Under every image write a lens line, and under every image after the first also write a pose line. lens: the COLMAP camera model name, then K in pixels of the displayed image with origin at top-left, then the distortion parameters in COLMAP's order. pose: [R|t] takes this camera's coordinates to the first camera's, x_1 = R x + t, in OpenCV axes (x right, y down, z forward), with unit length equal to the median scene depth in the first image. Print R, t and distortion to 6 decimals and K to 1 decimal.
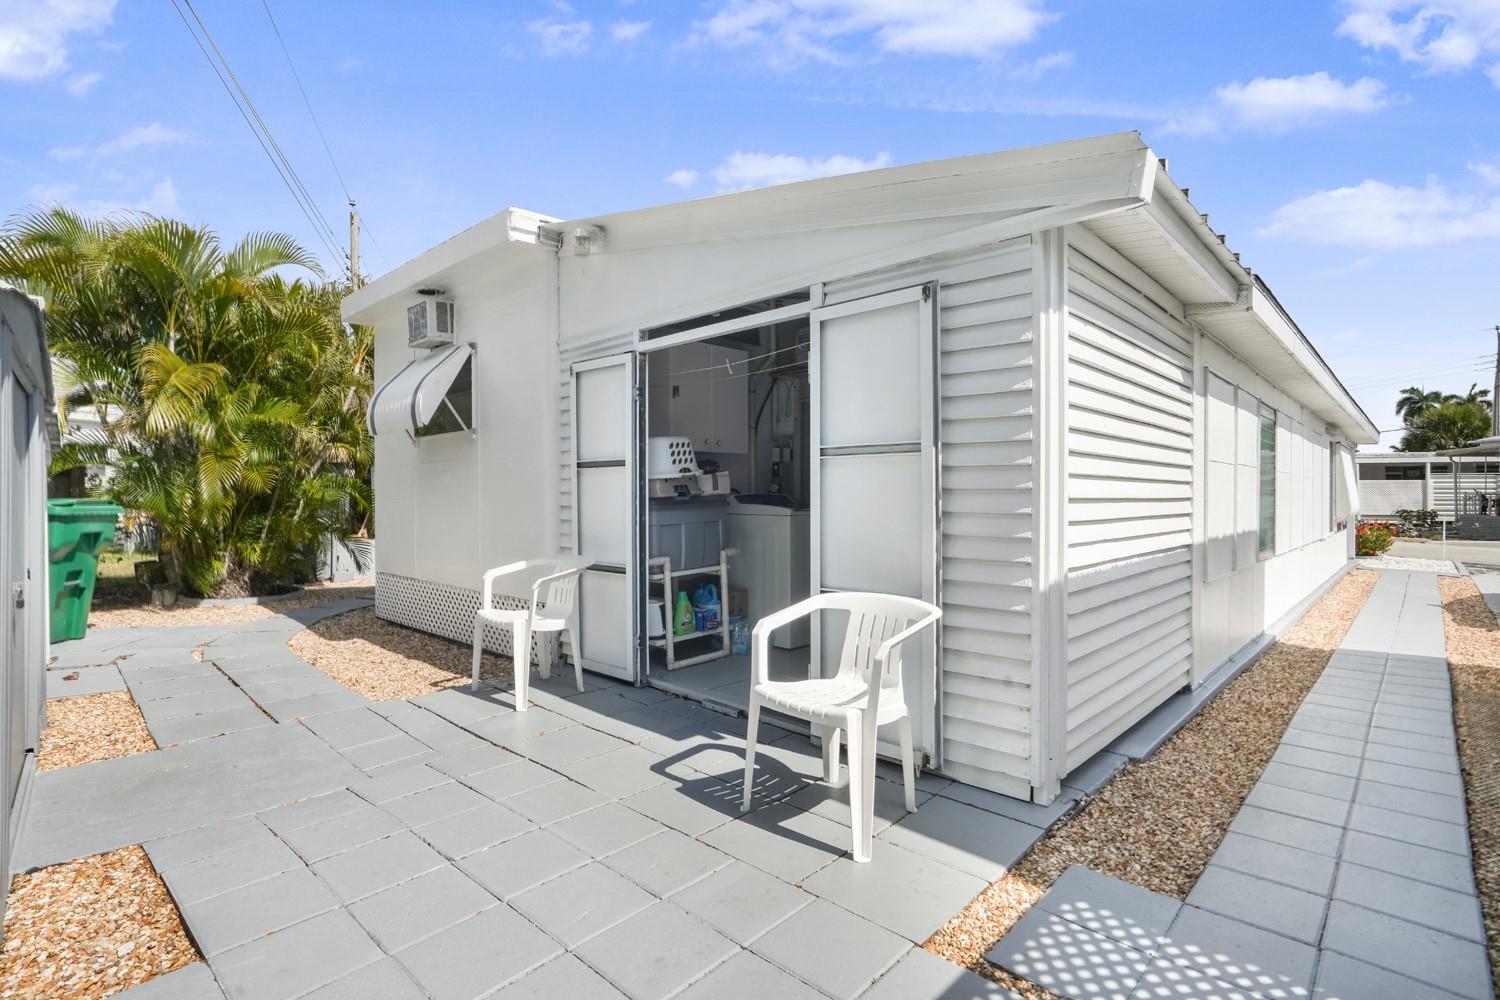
lens RADIAL K [[733.1, 0, 752.5], [0, 733.1, 489.8], [0, 0, 1]] dist [-0.001565, -0.000123]
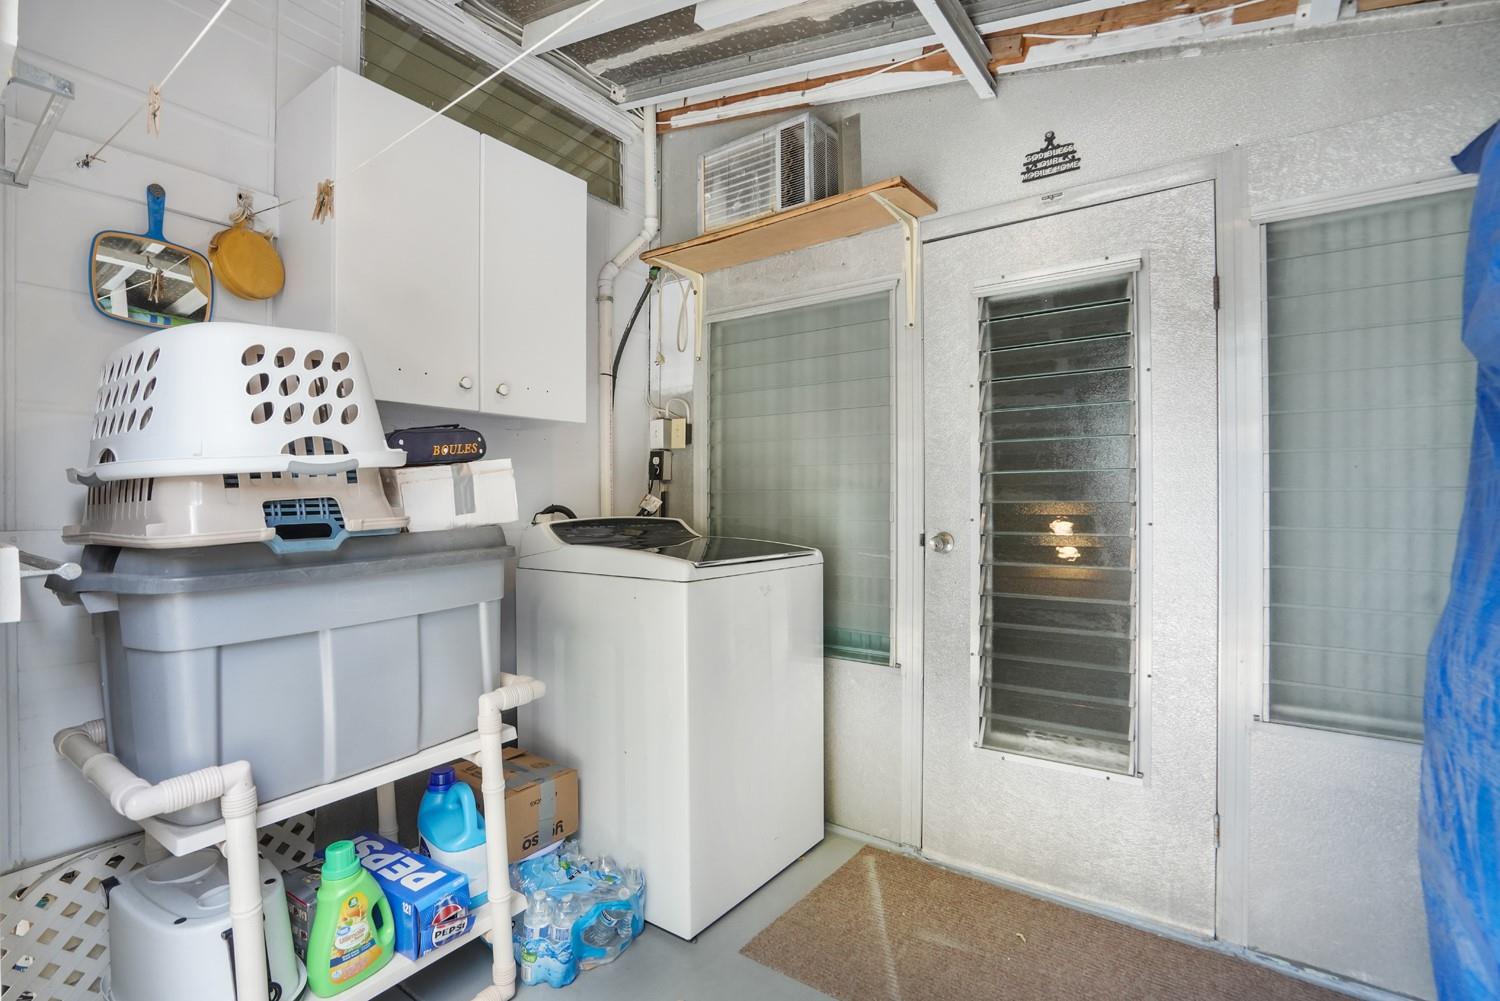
lens RADIAL K [[733.1, 0, 752.5], [0, 733.1, 490.3], [0, 0, 1]] dist [-0.001565, -0.000123]
pose [[0.989463, 0.002359, 0.144767, 0.030999], [-0.000454, 0.999913, -0.013195, -0.005843], [-0.144785, 0.012990, 0.989378, 0.645794]]
